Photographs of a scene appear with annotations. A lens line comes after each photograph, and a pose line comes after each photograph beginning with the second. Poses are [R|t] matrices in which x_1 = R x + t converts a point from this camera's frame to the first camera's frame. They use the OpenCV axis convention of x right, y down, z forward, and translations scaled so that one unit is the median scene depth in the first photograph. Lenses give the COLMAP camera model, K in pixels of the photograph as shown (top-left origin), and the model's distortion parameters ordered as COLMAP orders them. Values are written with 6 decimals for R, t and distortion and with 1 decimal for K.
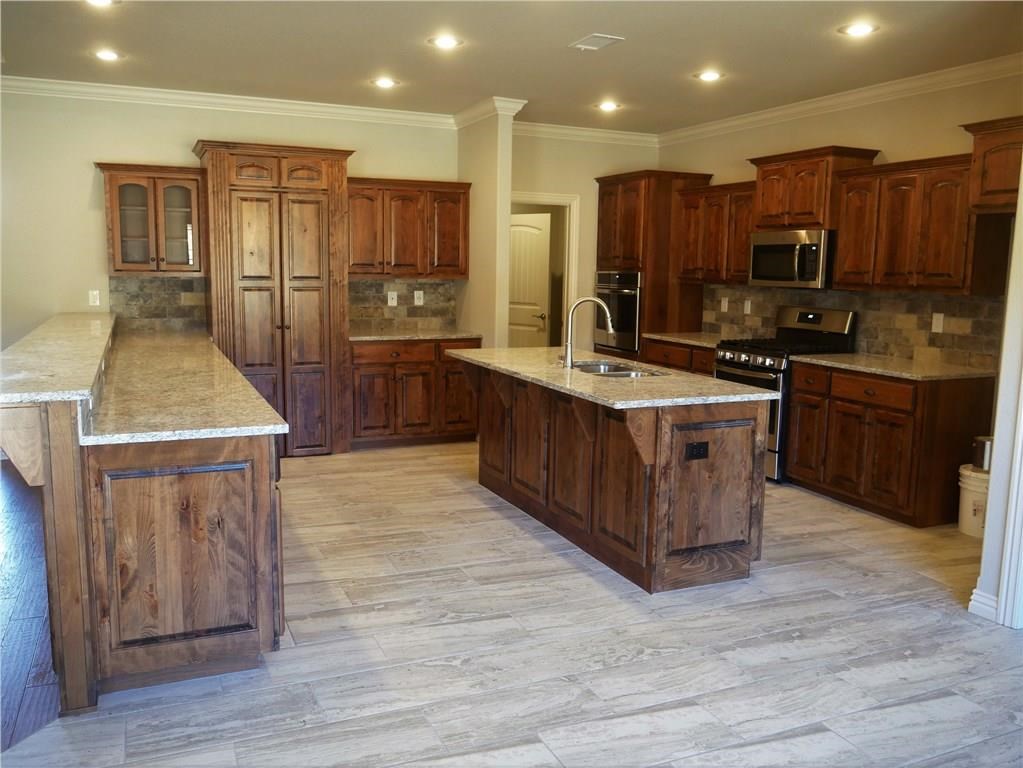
lens RADIAL K [[866.3, 0, 510.3], [0, 866.3, 383.6], [0, 0, 1]] dist [-0.004093, 0.016992]
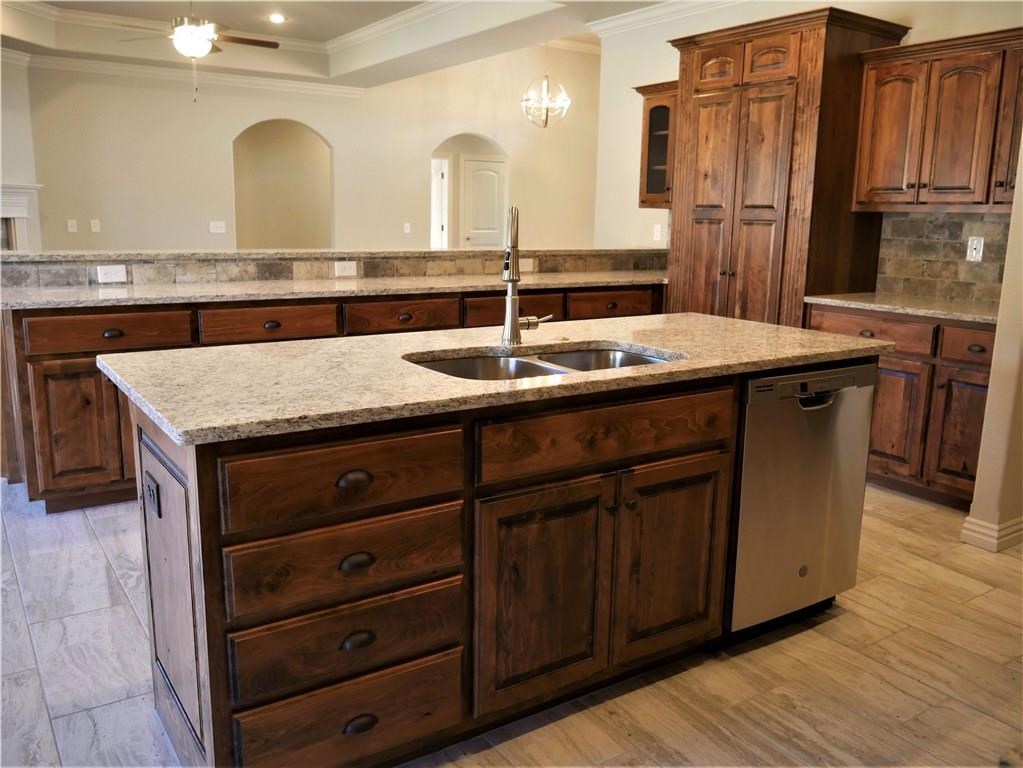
lens RADIAL K [[866.3, 0, 510.2], [0, 866.3, 384.6], [0, 0, 1]] dist [-0.004093, 0.016992]
pose [[0.180693, 0.181141, -0.966715, 0.398547], [-0.155291, 0.975819, 0.153821, -0.050042], [0.971203, 0.122328, 0.204453, 0.590607]]
